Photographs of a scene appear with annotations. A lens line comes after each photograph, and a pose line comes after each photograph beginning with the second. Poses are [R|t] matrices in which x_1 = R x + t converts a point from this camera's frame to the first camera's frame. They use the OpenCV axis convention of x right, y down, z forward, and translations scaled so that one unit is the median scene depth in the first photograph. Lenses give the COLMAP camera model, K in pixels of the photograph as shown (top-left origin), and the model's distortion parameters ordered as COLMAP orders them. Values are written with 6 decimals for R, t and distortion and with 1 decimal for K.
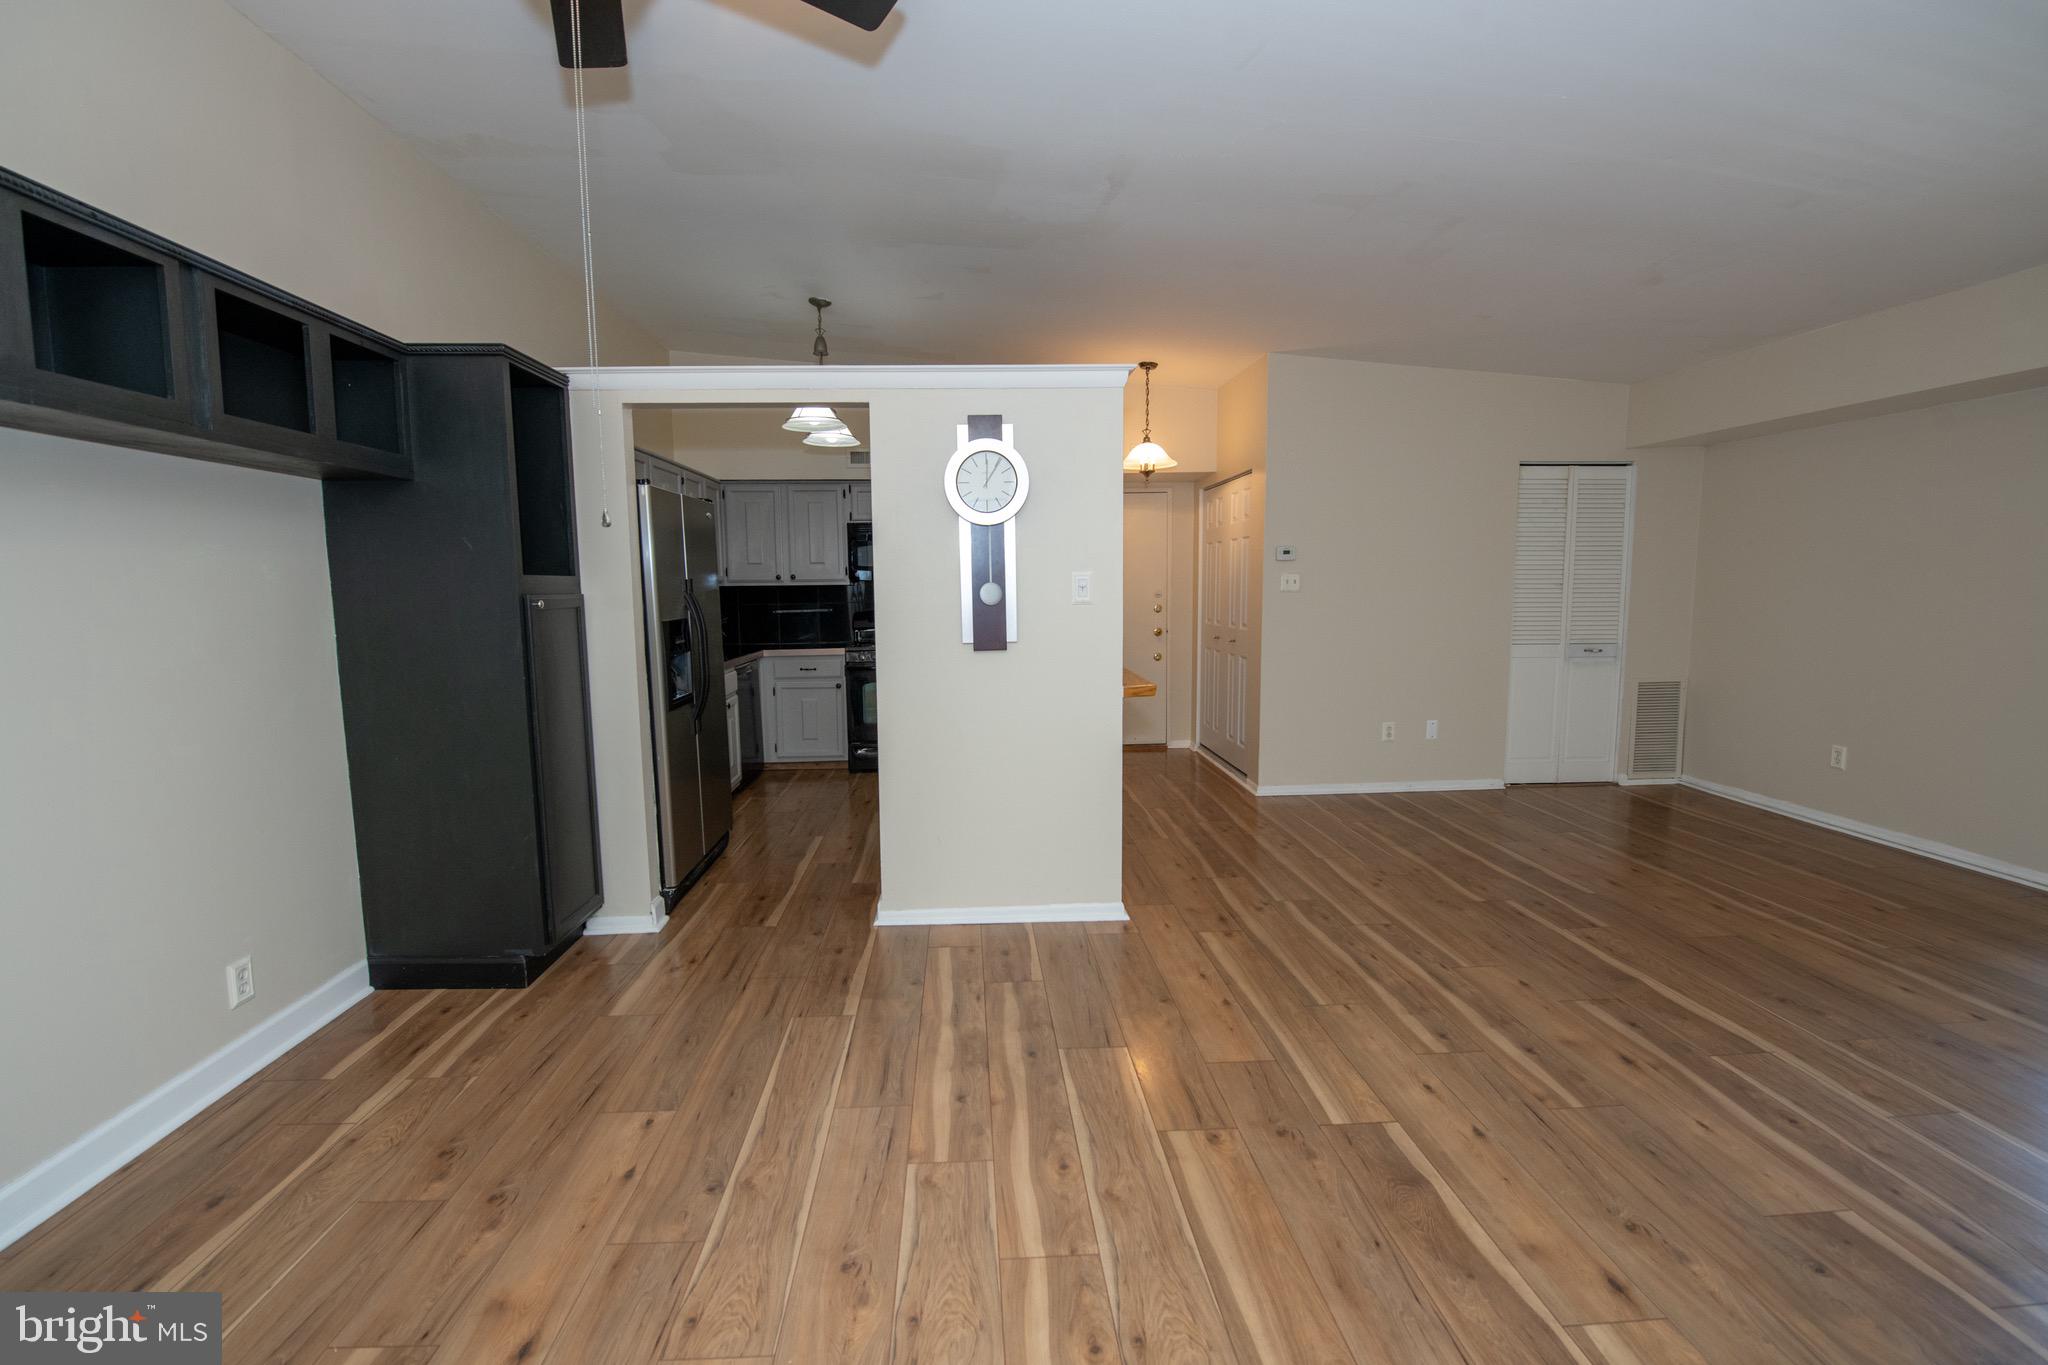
lens RADIAL K [[860.6, 0, 999.6], [0, 860.6, 680.0], [0, 0, 1]] dist [-0.018352, -0.000916]
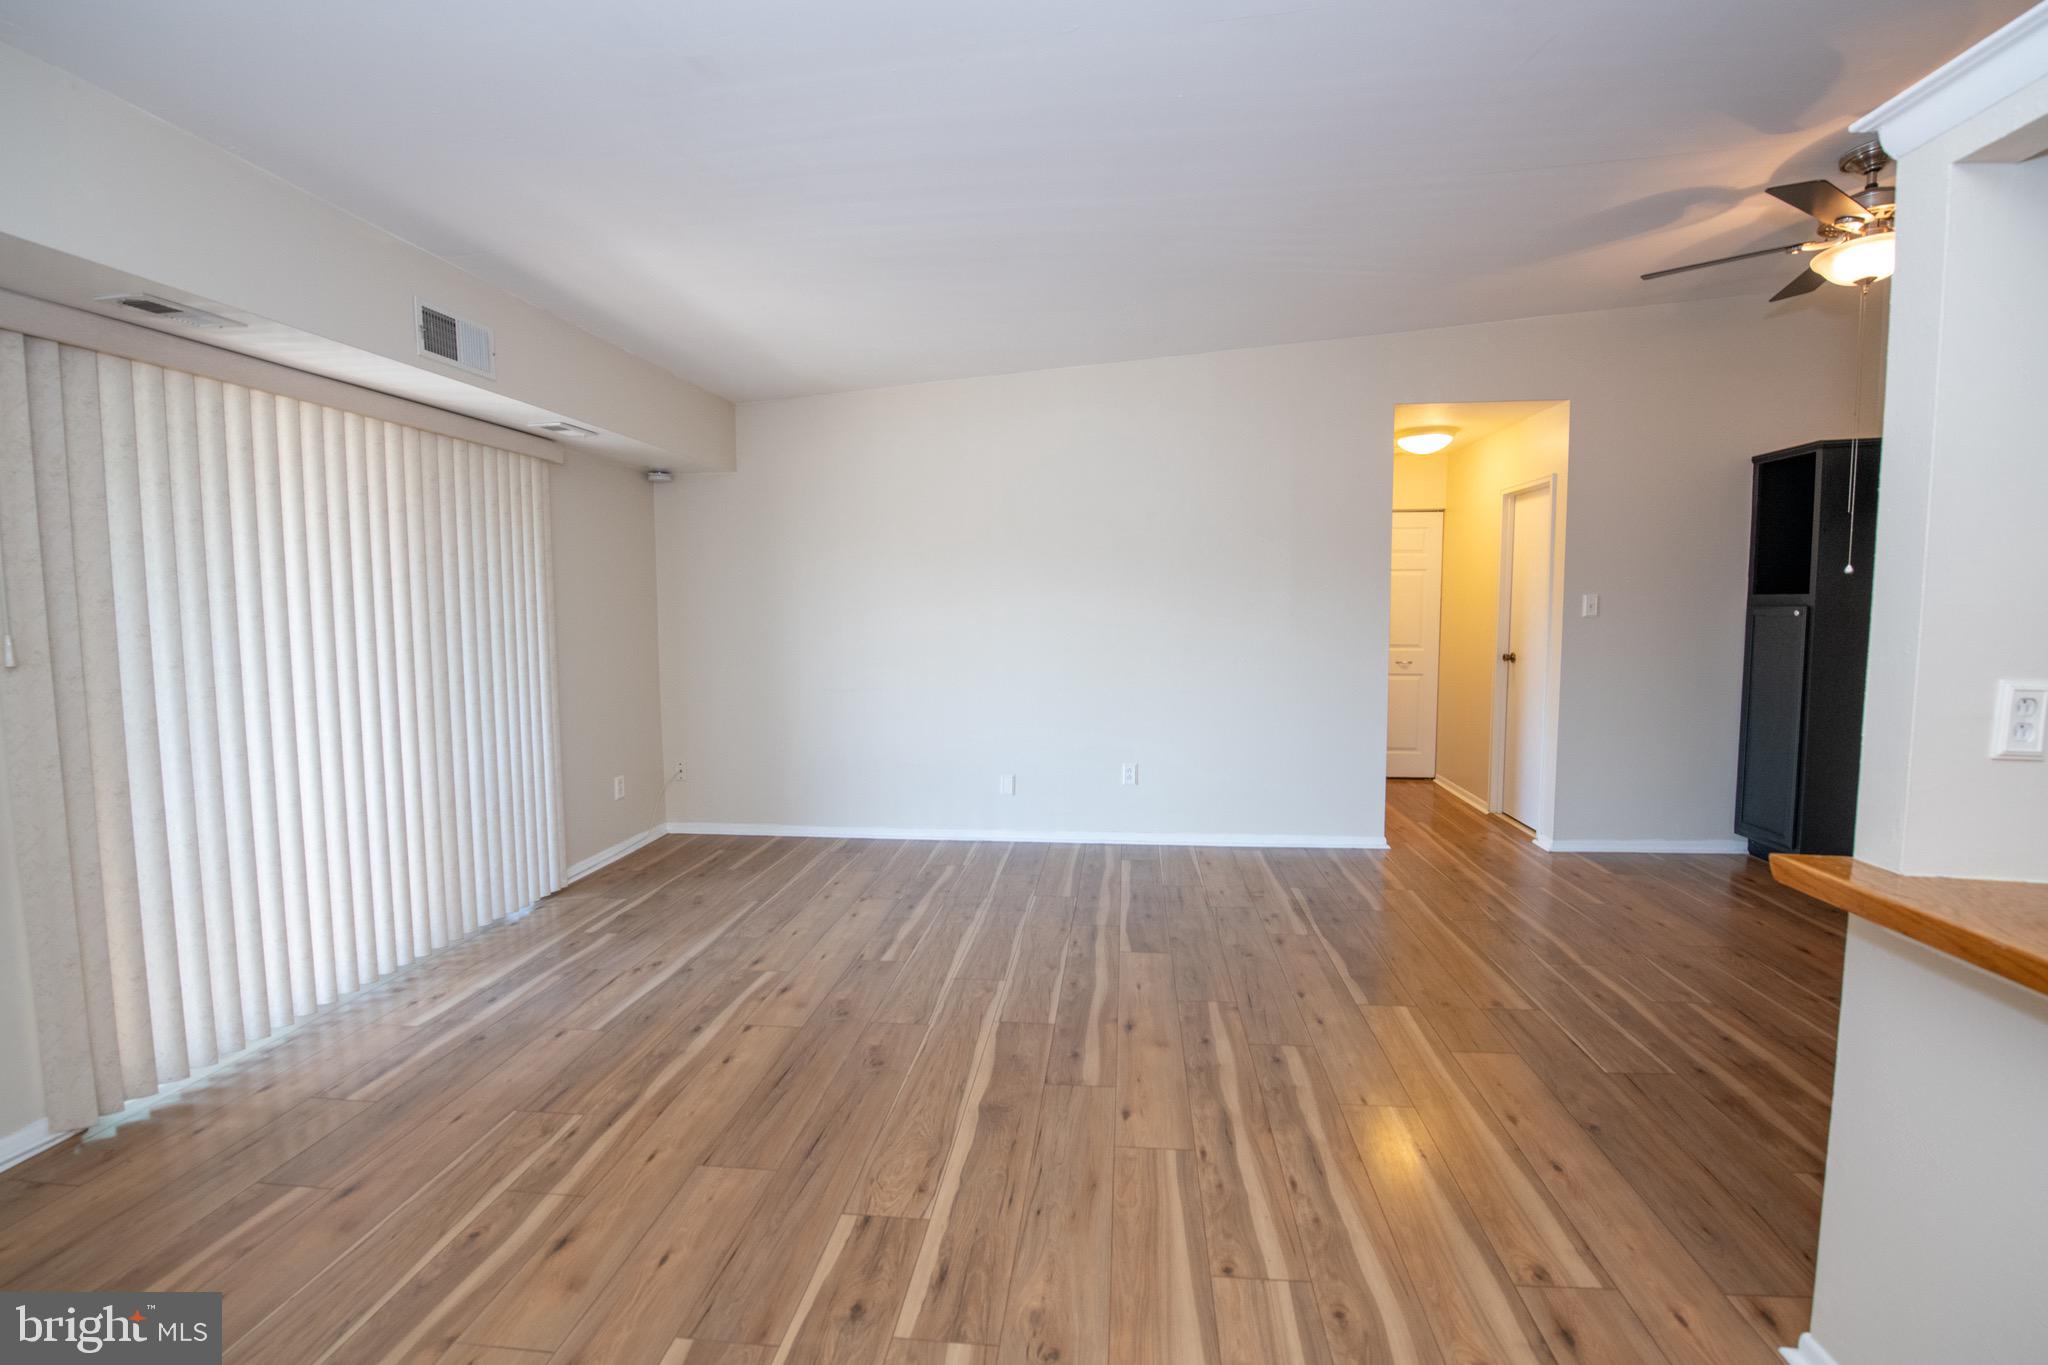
lens RADIAL K [[851.3, 0, 1058.3], [0, 851.3, 666.2], [0, 0, 1]] dist [-0.015561, -0.000857]
pose [[-0.992217, 0.006505, 0.124348, 0.518900], [0.029984, 0.981730, 0.187903, -0.190143], [-0.120853, 0.190169, -0.974284, 1.536749]]
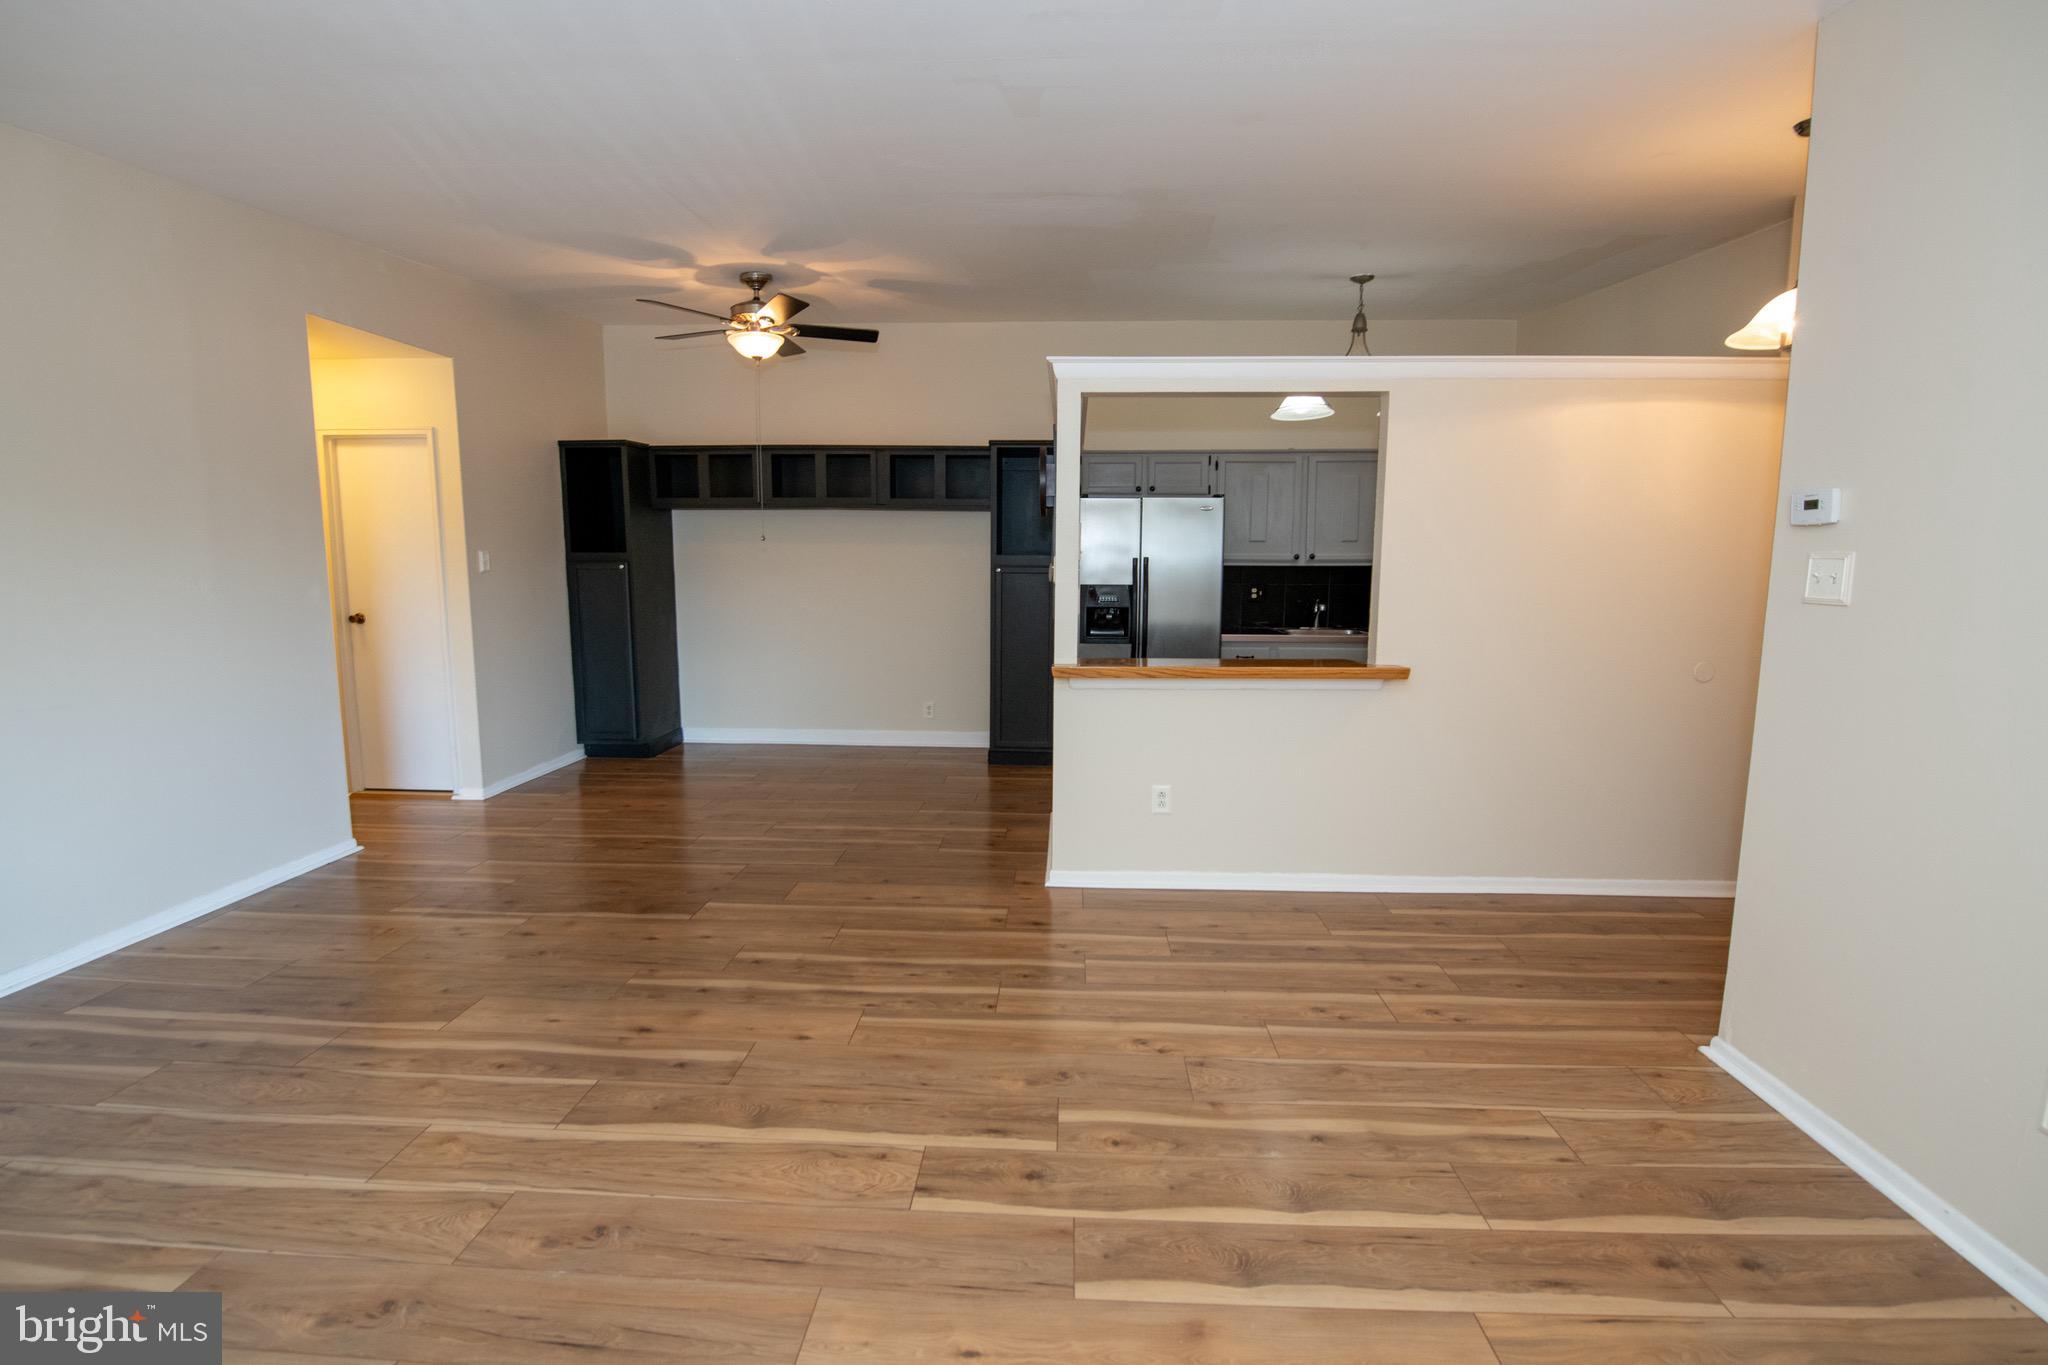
lens RADIAL K [[860.2, 0, 1034.2], [0, 860.2, 659.3], [0, 0, 1]] dist [-0.016133, -0.001065]
pose [[-0.083213, 0.125576, -0.988588, 1.259573], [-0.118519, 0.983741, 0.134936, -0.145671], [0.989459, 0.128395, -0.066977, 1.115497]]
